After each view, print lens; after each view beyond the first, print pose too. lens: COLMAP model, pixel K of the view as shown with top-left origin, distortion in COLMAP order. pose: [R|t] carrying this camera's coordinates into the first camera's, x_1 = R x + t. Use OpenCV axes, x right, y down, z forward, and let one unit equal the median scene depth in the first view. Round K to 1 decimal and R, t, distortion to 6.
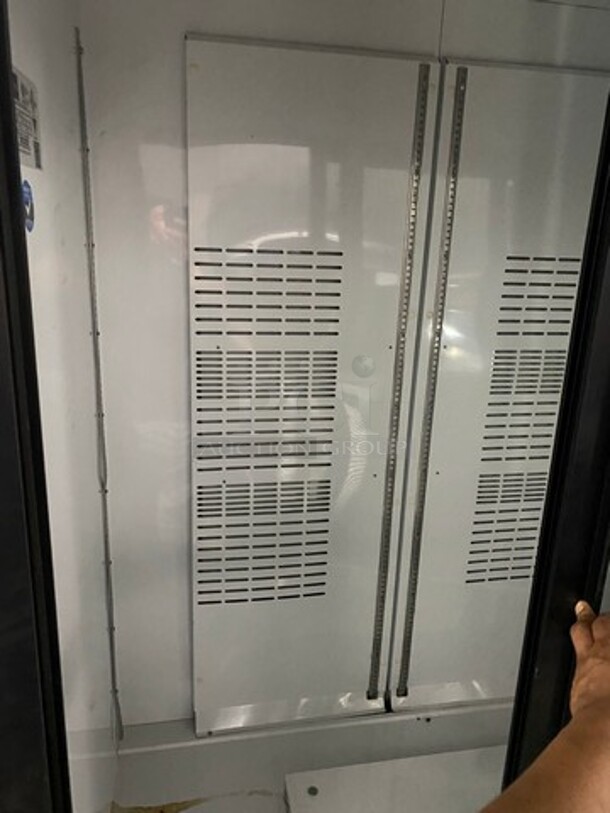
lens RADIAL K [[561.4, 0, 304.0], [0, 561.4, 400.6], [0, 0, 1]] dist [-0.043997, -0.001568]
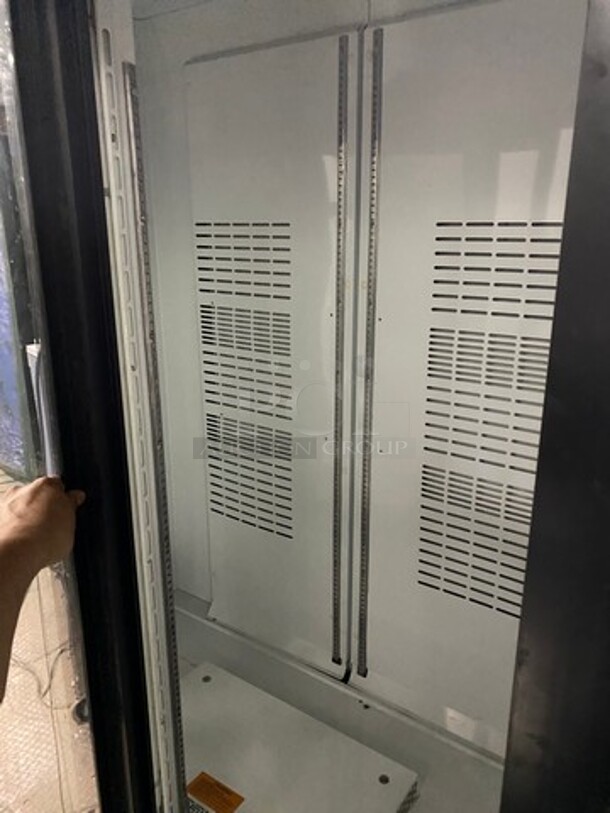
lens RADIAL K [[615.1, 0, 304.8], [0, 615.1, 409.5], [0, 0, 1]] dist [-0.038056, -0.010548]
pose [[0.709255, 0.176829, -0.682414, 0.910598], [-0.159648, 0.983169, 0.088834, -0.015326], [0.686636, 0.045940, 0.725548, 0.143708]]
